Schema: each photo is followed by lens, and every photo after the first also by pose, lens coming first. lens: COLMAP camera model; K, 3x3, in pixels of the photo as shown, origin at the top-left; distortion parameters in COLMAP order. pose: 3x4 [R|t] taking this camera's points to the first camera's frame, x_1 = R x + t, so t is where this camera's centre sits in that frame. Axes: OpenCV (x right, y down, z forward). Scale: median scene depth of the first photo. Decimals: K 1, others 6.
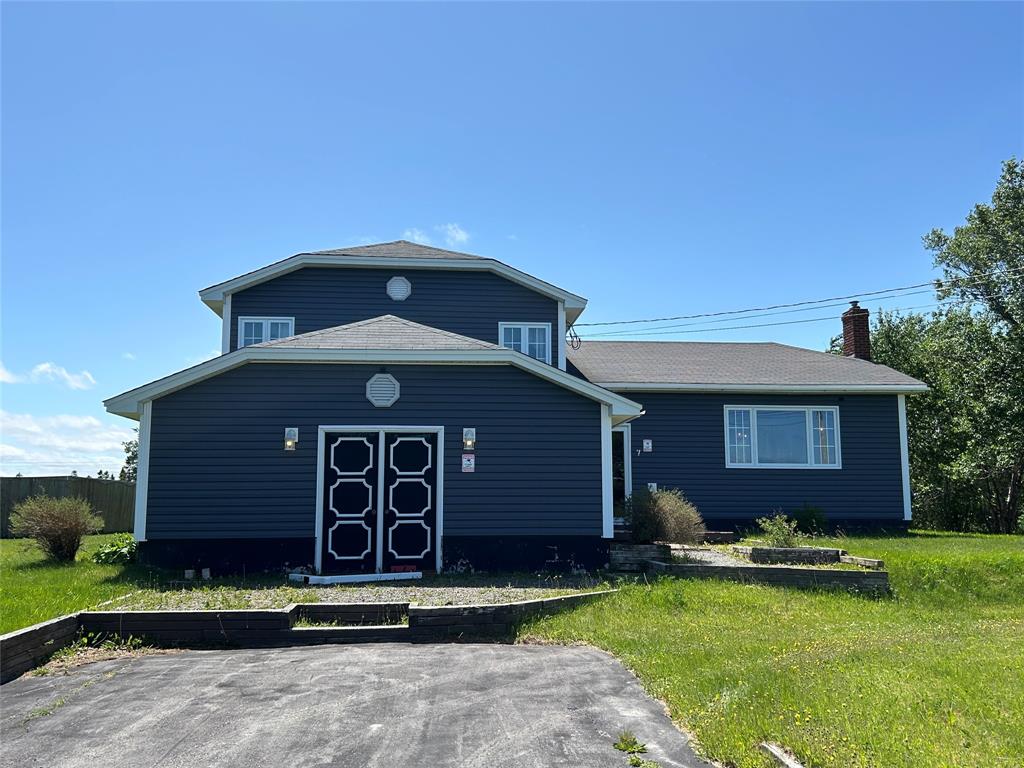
lens RADIAL K [[933.5, 0, 512.9], [0, 933.5, 382.5], [0, 0, 1]] dist [0.007784, 0.000000]
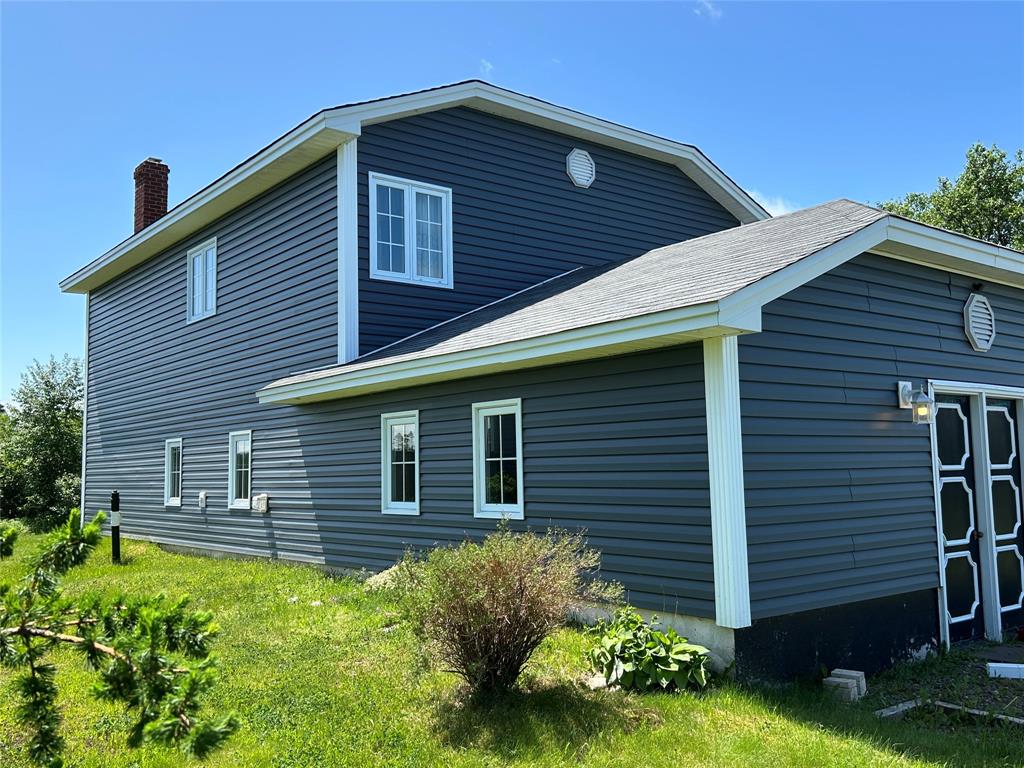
lens RADIAL K [[933.5, 0, 510.3], [0, 933.5, 386.0], [0, 0, 1]] dist [0.007784, 0.000000]
pose [[0.830561, 0.030005, 0.556118, -0.520137], [-0.049213, 0.998596, 0.019620, 0.037866], [-0.554749, -0.043664, 0.830871, 0.500984]]
